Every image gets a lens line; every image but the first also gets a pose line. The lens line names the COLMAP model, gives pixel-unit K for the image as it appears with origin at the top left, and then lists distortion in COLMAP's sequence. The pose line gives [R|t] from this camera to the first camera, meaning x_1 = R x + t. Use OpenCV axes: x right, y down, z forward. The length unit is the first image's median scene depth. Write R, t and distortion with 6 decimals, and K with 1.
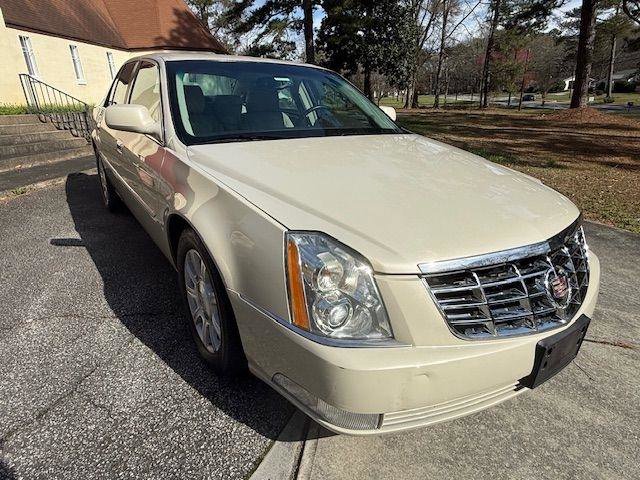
lens RADIAL K [[389.5, 0, 318.6], [0, 389.5, 243.2], [0, 0, 1]] dist [-0.001789, -0.000154]
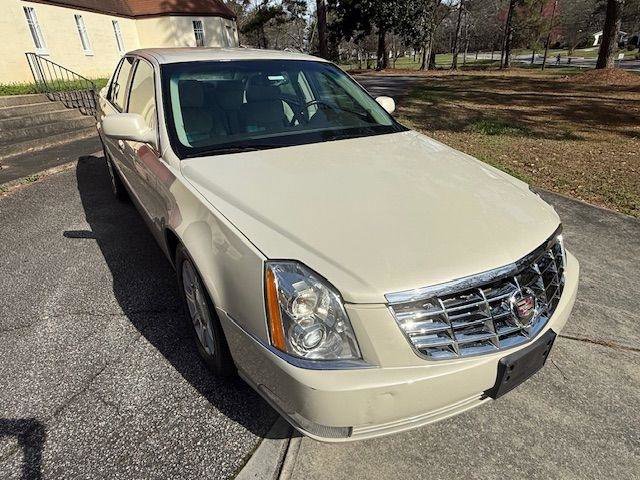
lens RADIAL K [[389.5, 0, 319.4], [0, 389.5, 244.3], [0, 0, 1]] dist [-0.001789, -0.000154]
pose [[0.999401, -0.003787, -0.034403, 0.062437], [0.006754, 0.996227, 0.086527, -0.100072], [0.033945, -0.086708, 0.995655, -0.040298]]
